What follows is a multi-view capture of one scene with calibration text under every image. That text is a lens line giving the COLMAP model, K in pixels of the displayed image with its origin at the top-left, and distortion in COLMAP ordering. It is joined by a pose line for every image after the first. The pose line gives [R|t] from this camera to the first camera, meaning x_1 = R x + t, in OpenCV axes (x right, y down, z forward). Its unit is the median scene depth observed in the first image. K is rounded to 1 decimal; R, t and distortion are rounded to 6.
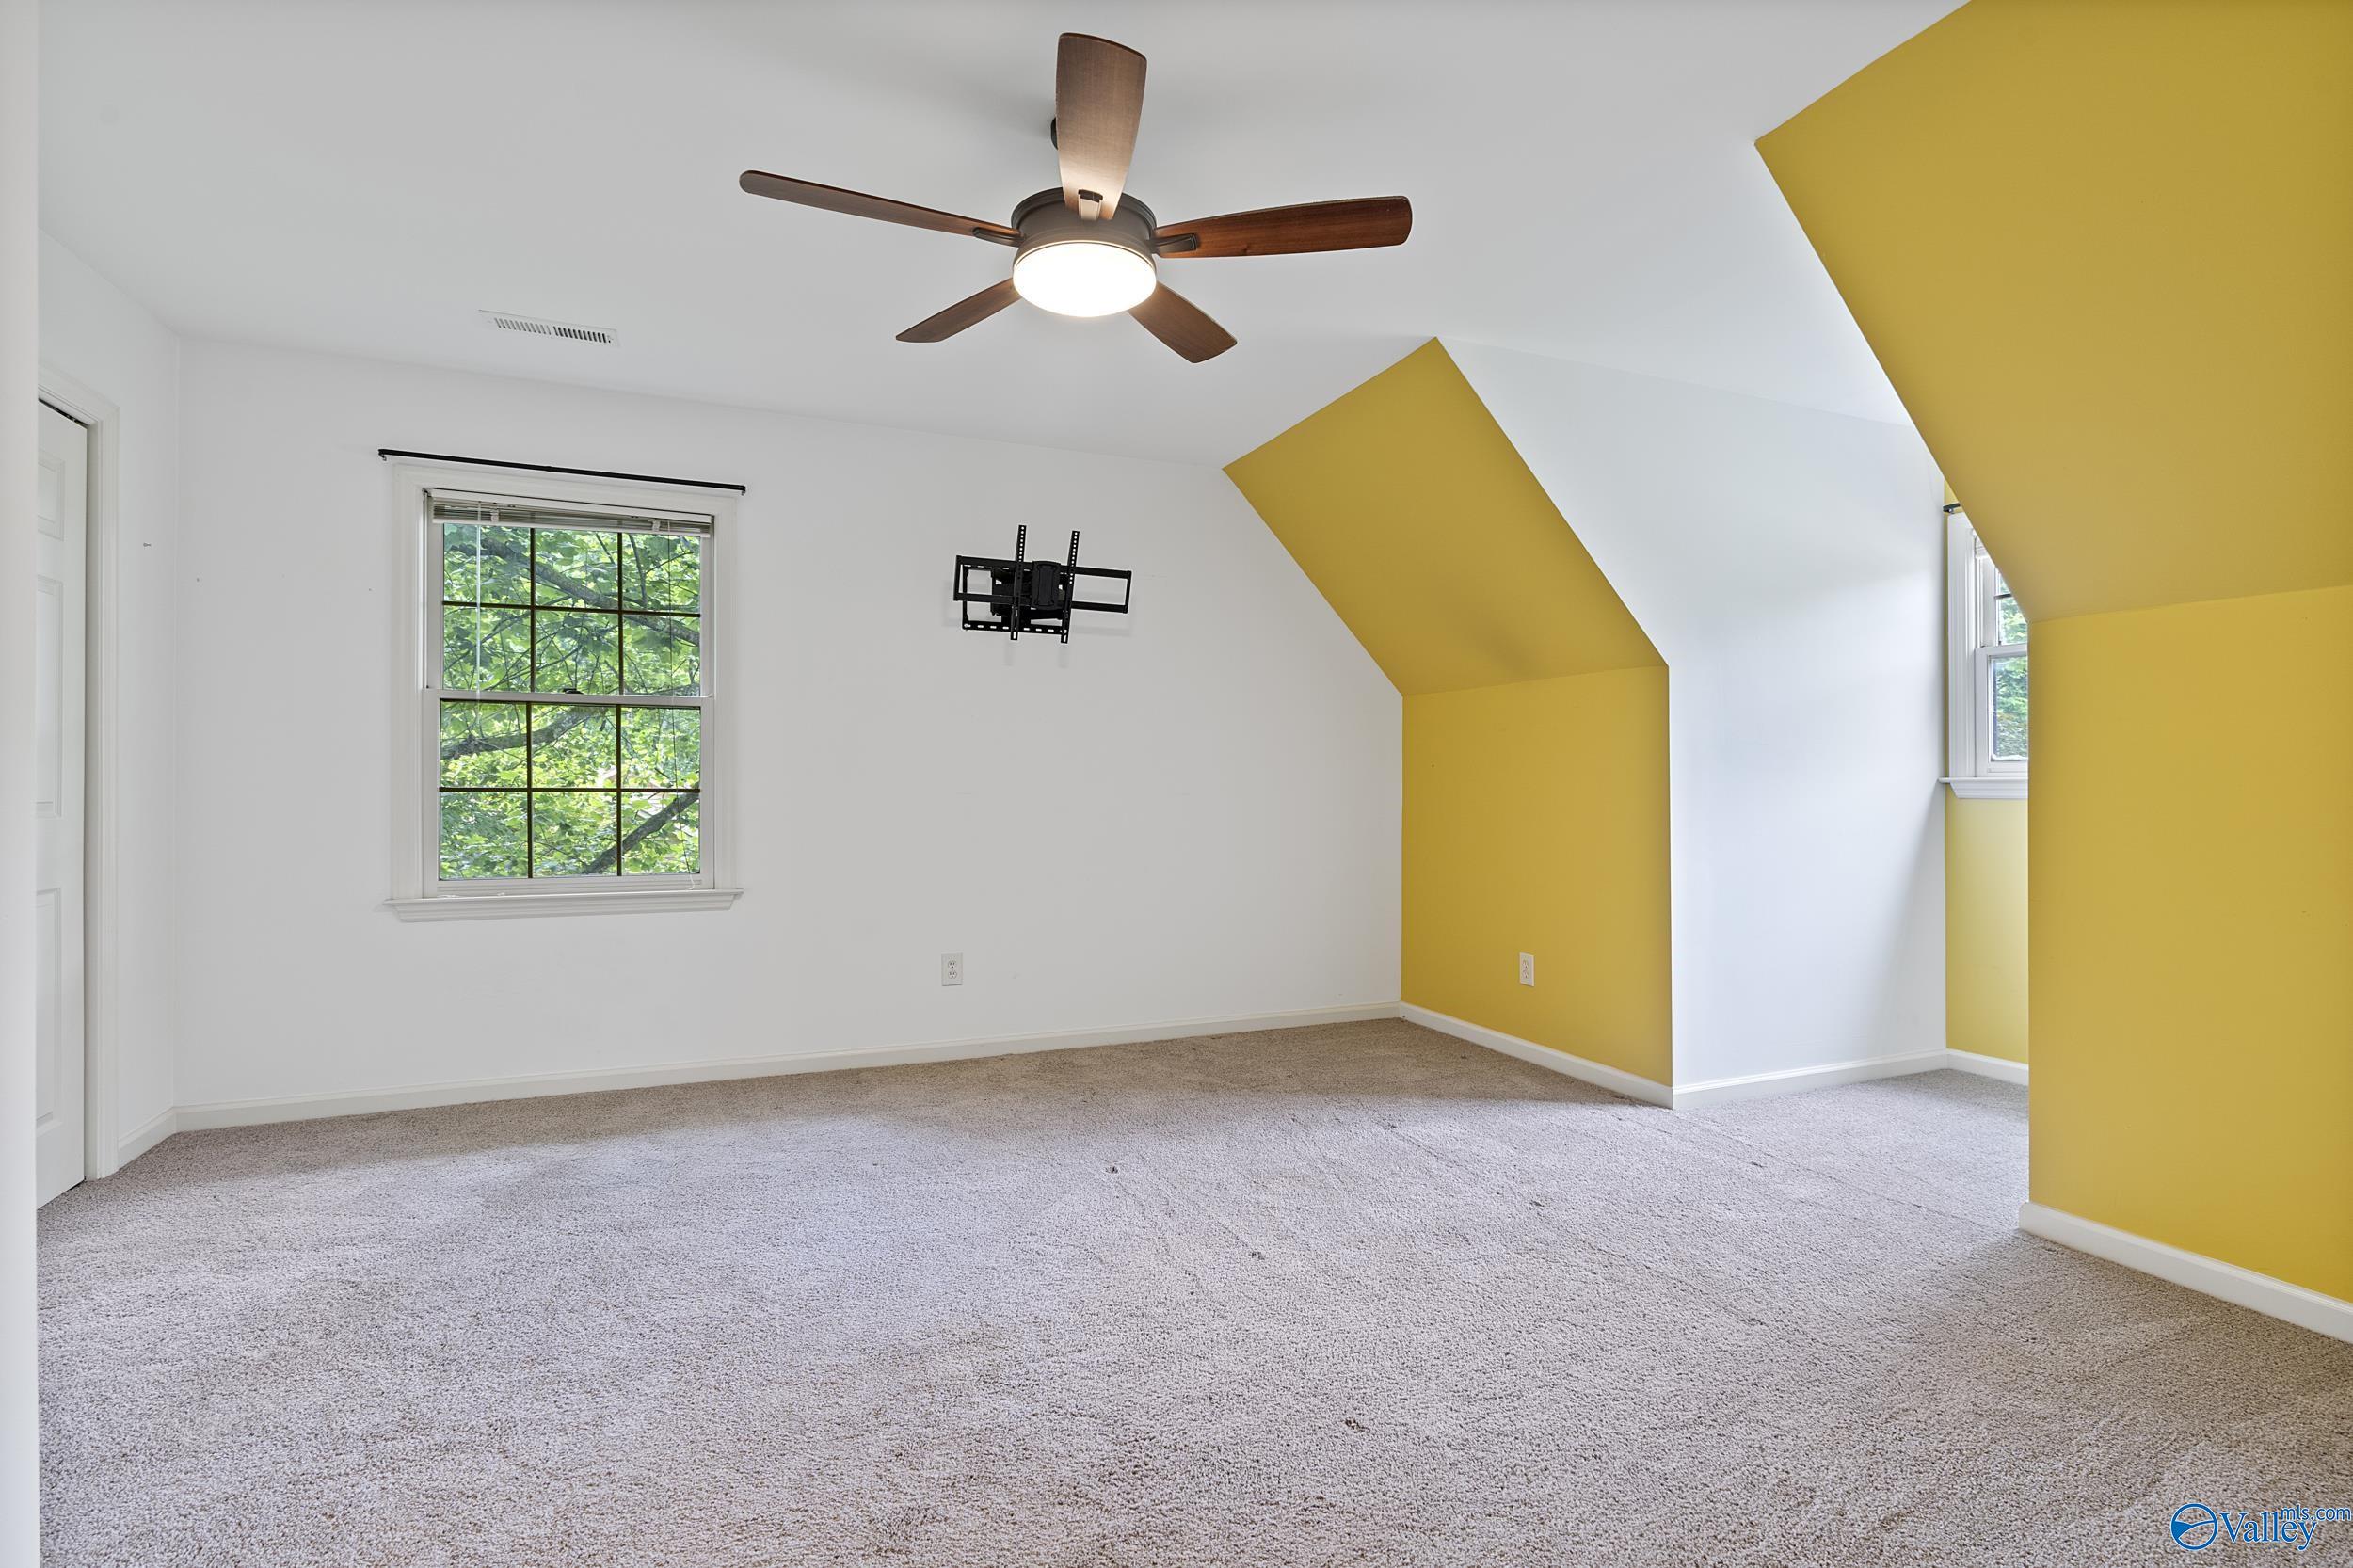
lens RADIAL K [[1094.9, 0, 1182.8], [0, 1094.9, 797.0], [0, 0, 1]] dist [0.000228, 0.000849]
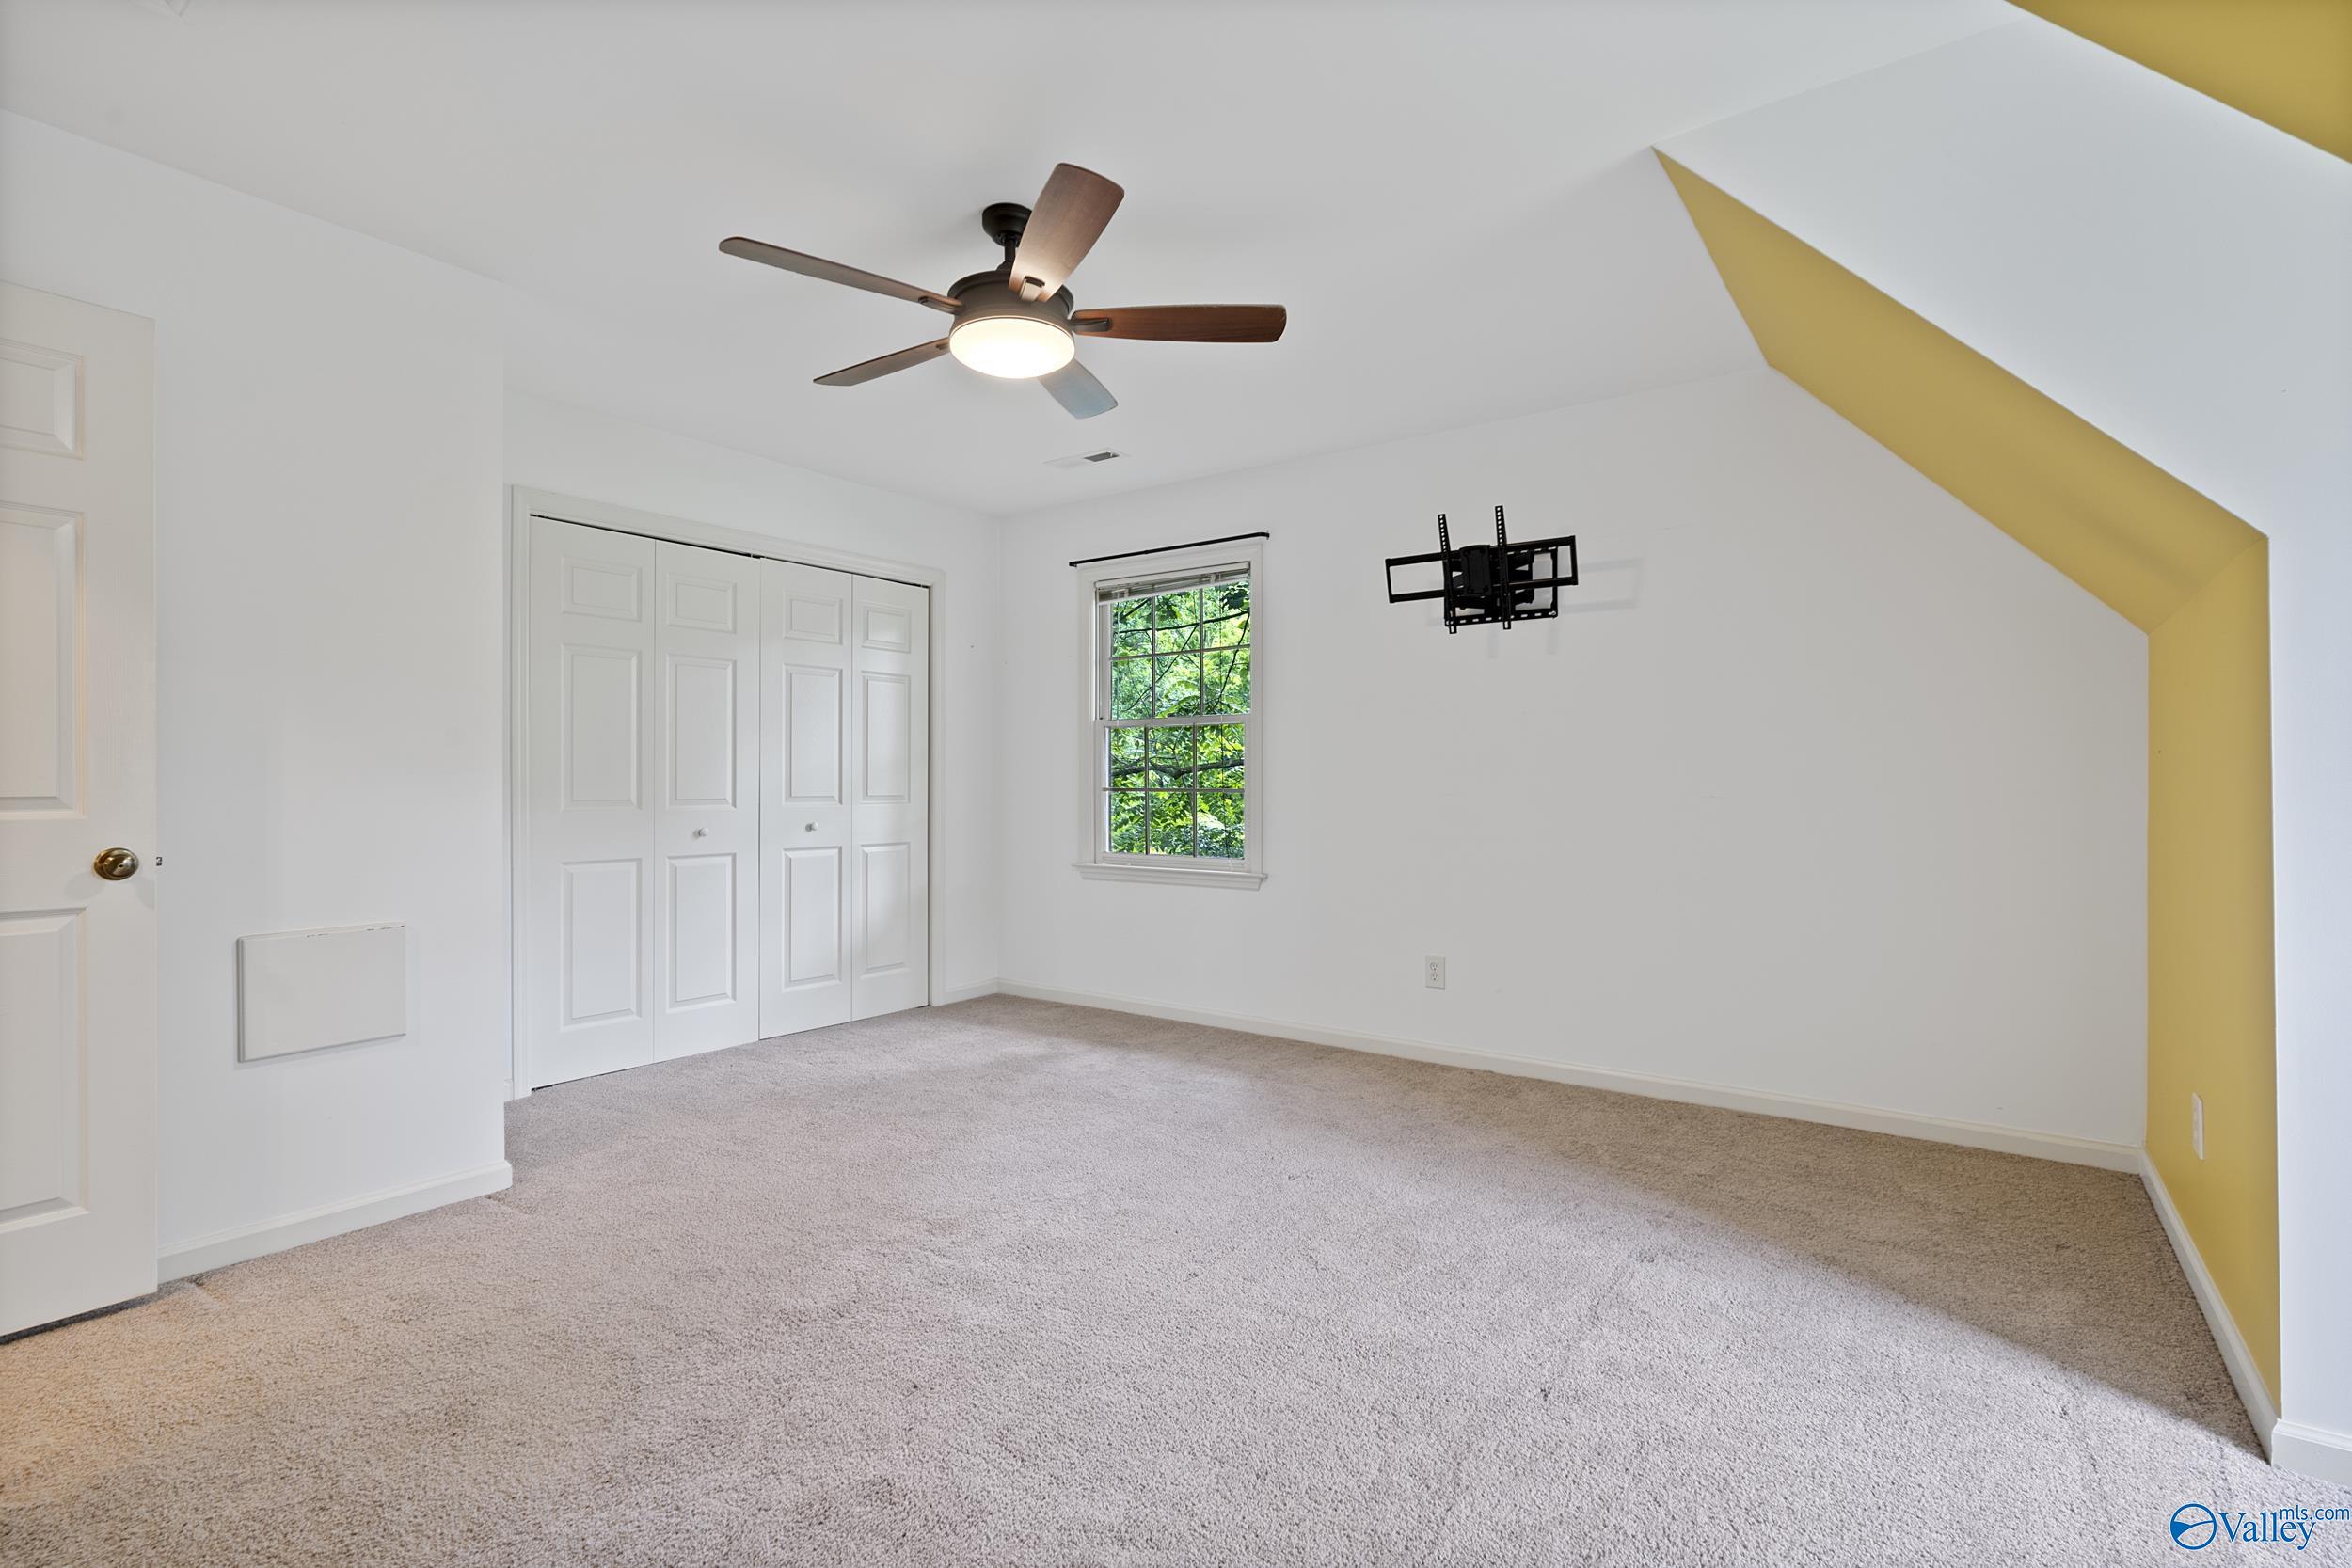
lens RADIAL K [[1094.3, 0, 1182.3], [0, 1094.3, 797.0], [0, 0, 1]] dist [0.000228, 0.000849]
pose [[0.516142, 0.009327, -0.856452, 0.603745], [-0.006787, 0.999954, 0.006799, -0.006587], [0.856476, 0.002304, 0.516181, 0.338727]]
